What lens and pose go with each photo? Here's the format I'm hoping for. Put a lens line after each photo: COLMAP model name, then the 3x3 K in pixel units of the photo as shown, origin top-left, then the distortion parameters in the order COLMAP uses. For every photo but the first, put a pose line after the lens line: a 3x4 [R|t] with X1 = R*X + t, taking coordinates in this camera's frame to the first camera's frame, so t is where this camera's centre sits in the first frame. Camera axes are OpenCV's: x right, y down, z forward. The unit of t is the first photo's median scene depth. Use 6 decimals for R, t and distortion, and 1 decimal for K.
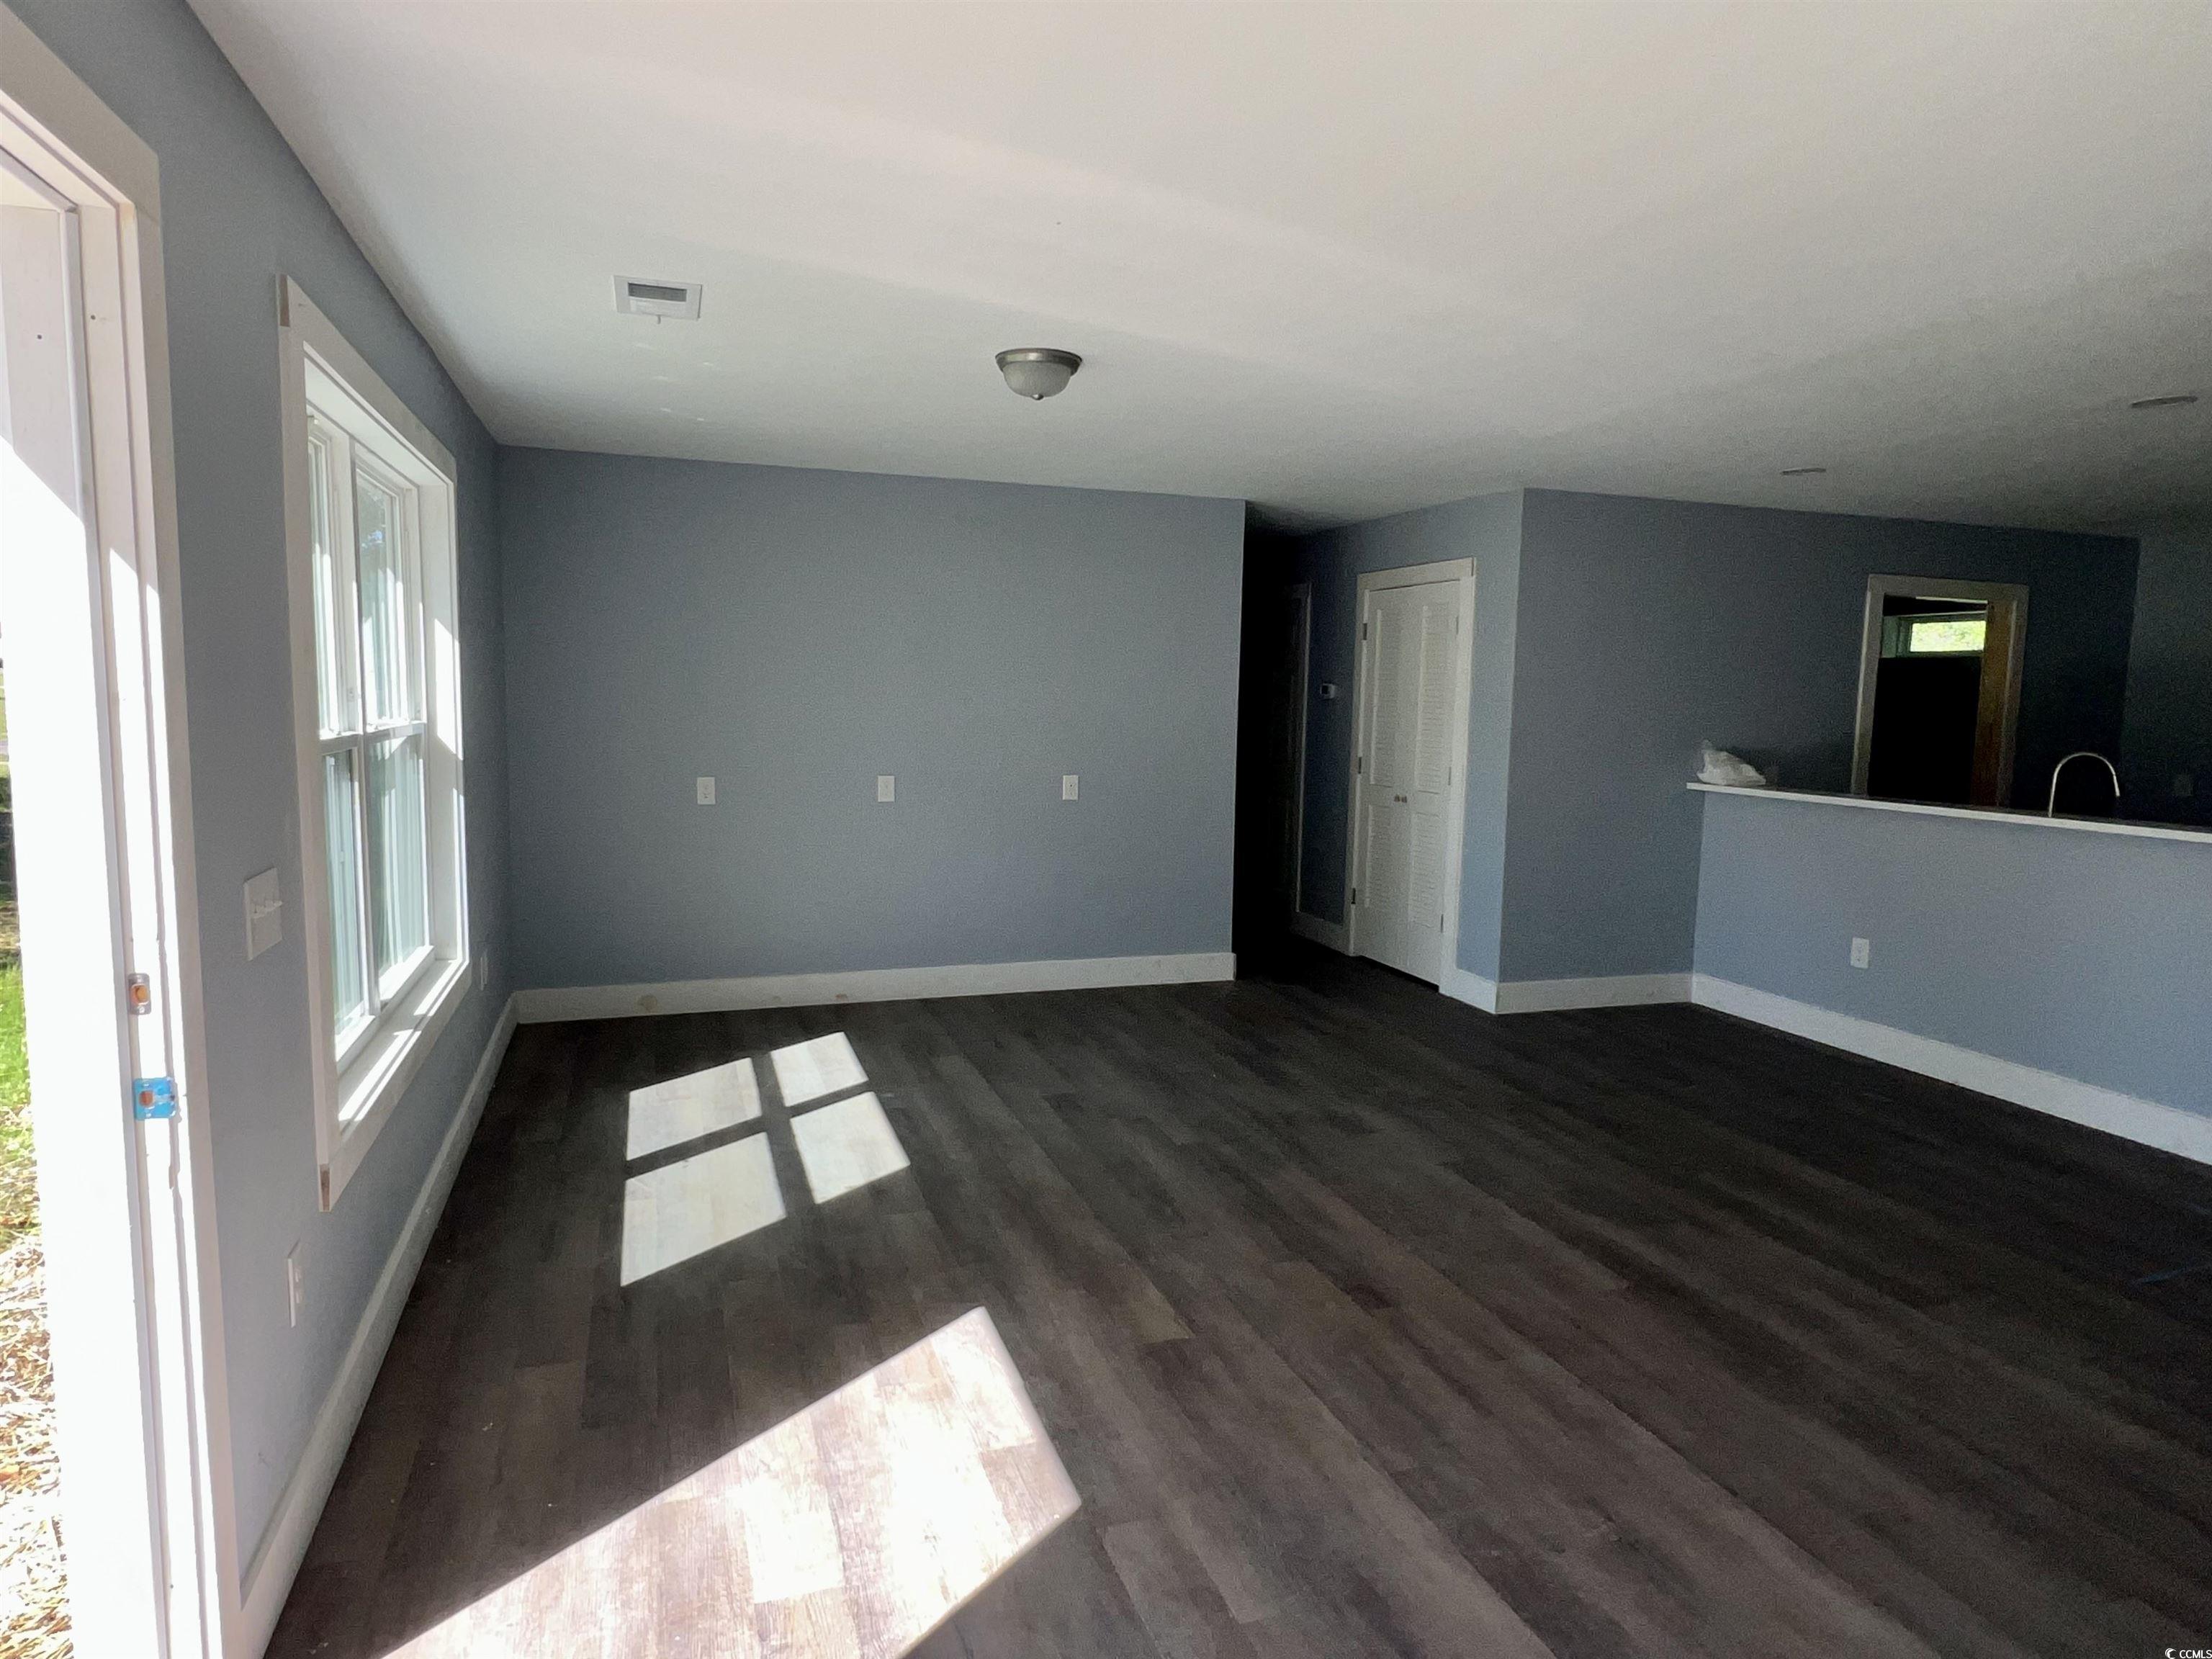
lens RADIAL K [[1301.4, 0, 1117.9], [0, 1301.4, 817.4], [0, 0, 1]] dist [0.000935, -0.003069]
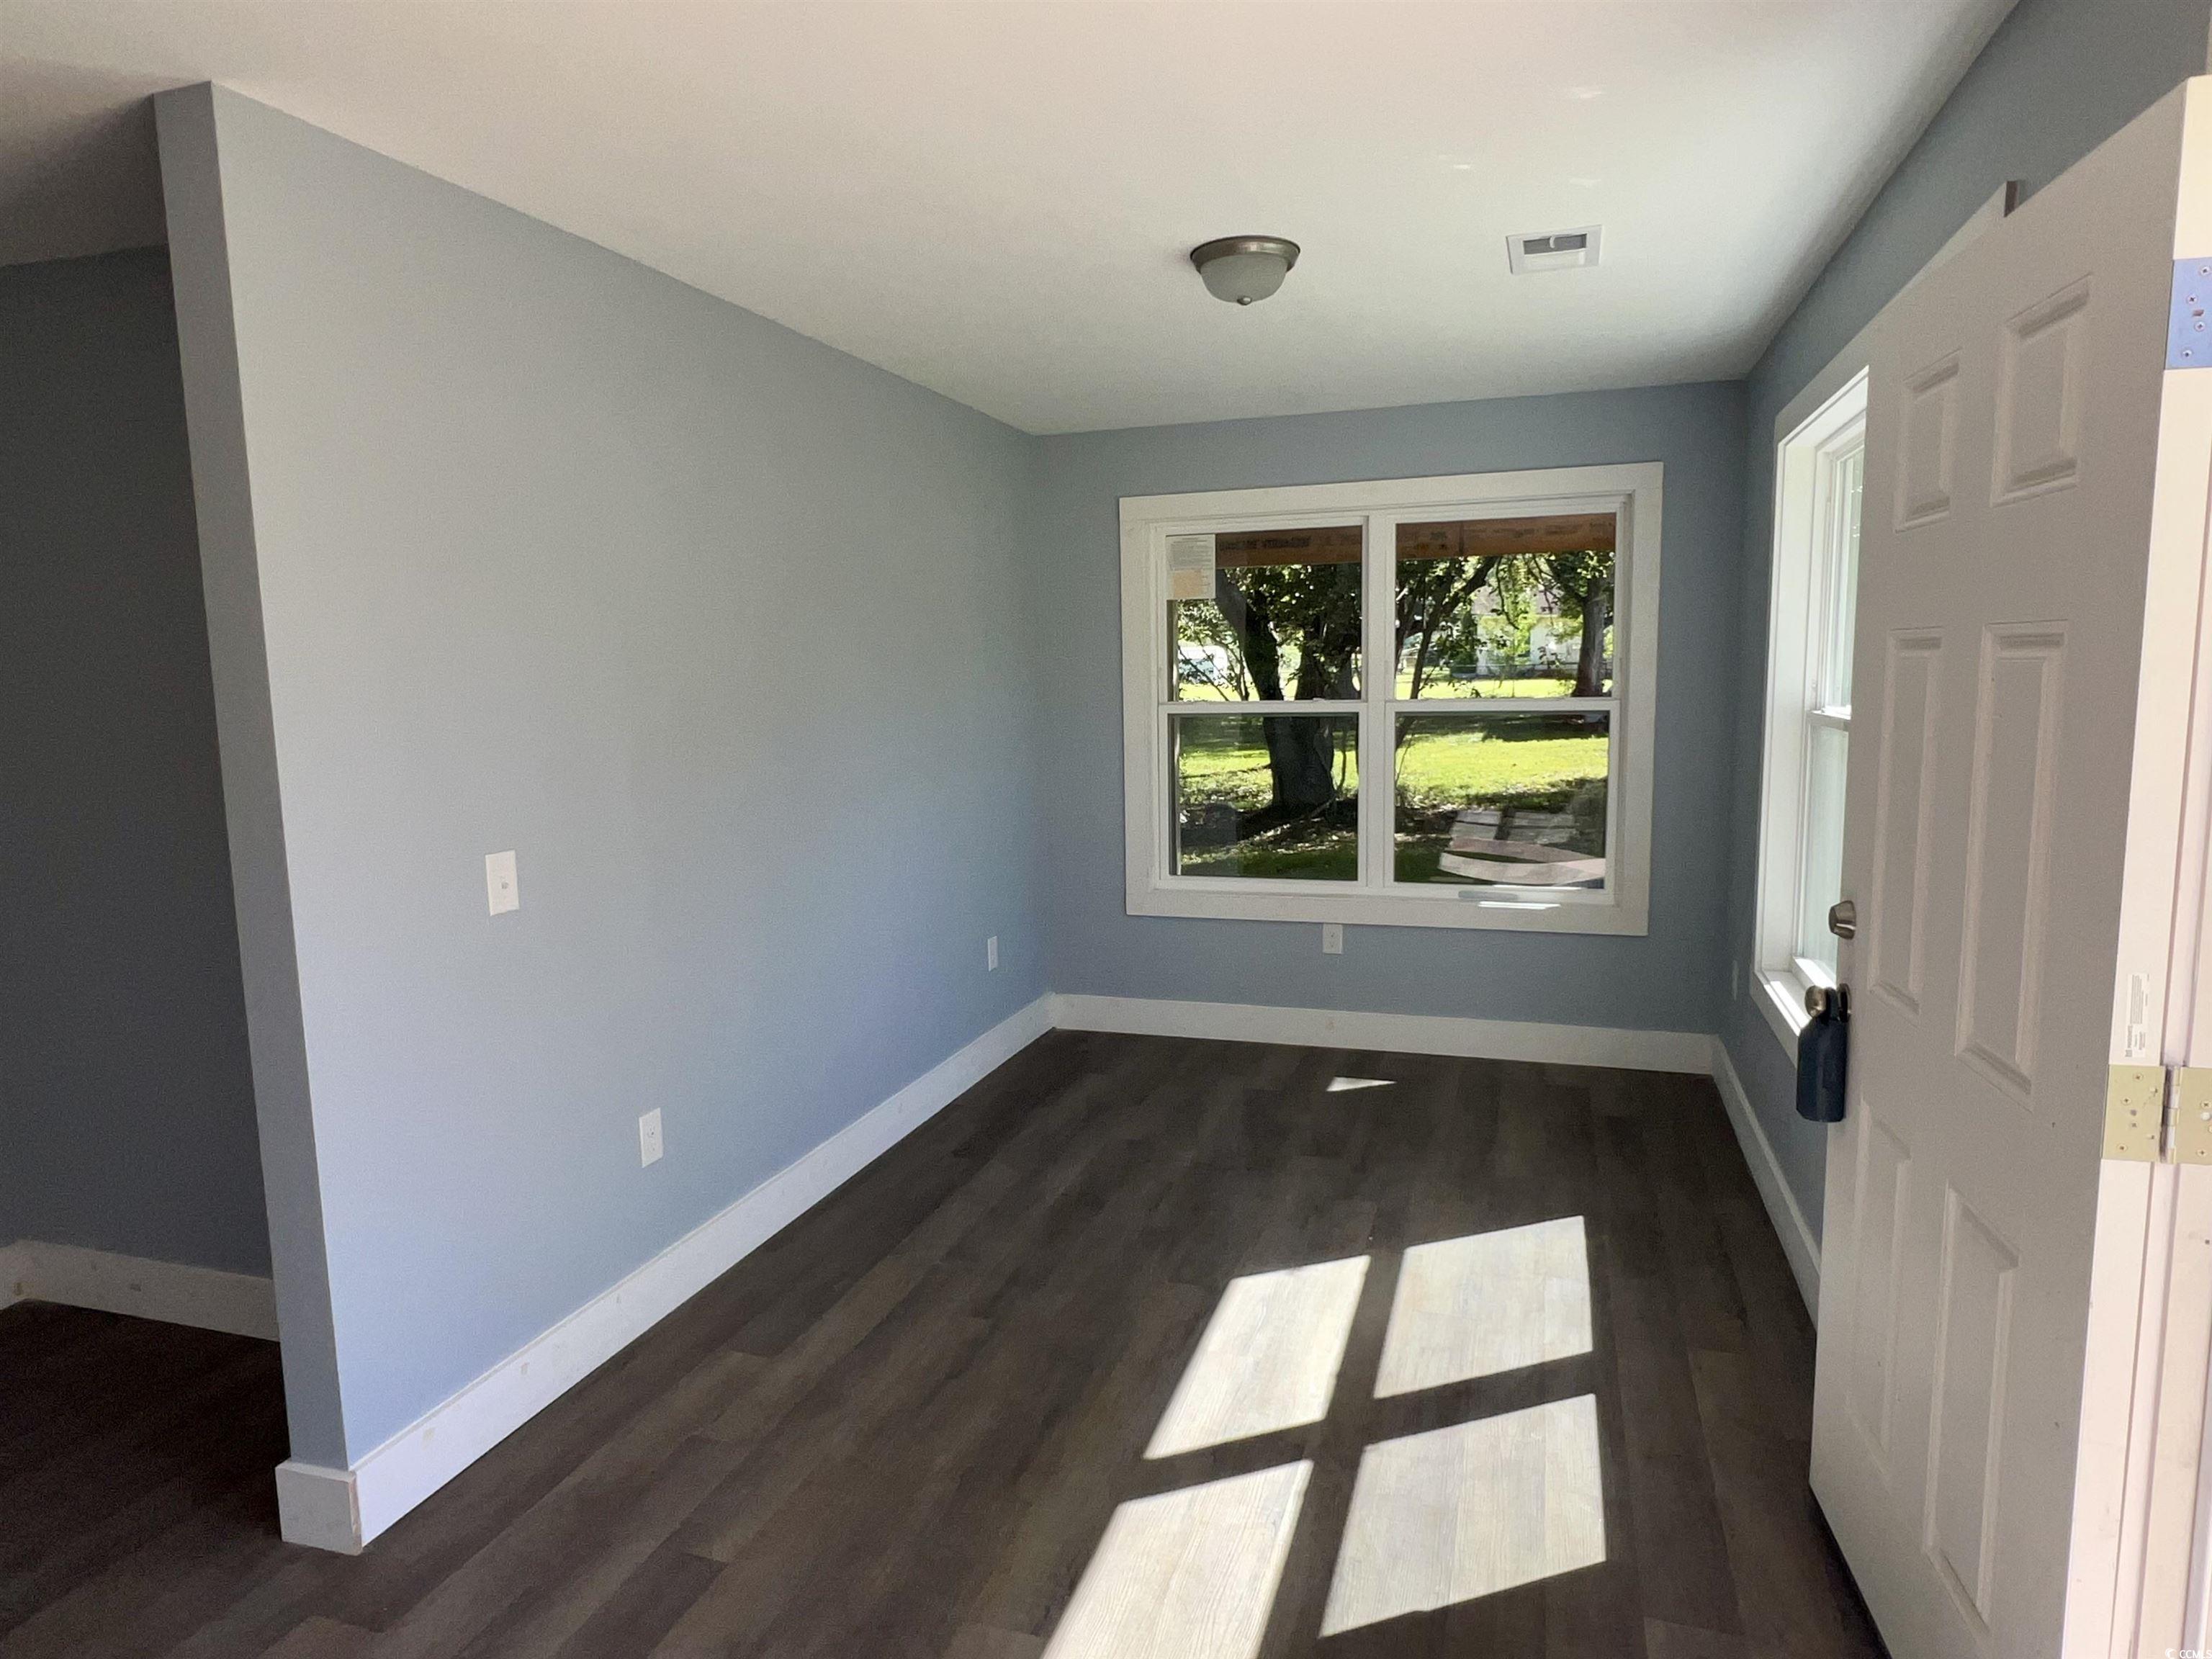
lens RADIAL K [[1301.4, 0, 1092.4], [0, 1301.4, 832.3], [0, 0, 1]] dist [0.000935, -0.003069]
pose [[-0.785238, -0.074158, 0.614737, -0.221625], [0.073044, 0.974776, 0.210894, -0.067353], [-0.614870, 0.210505, -0.760015, 0.632998]]
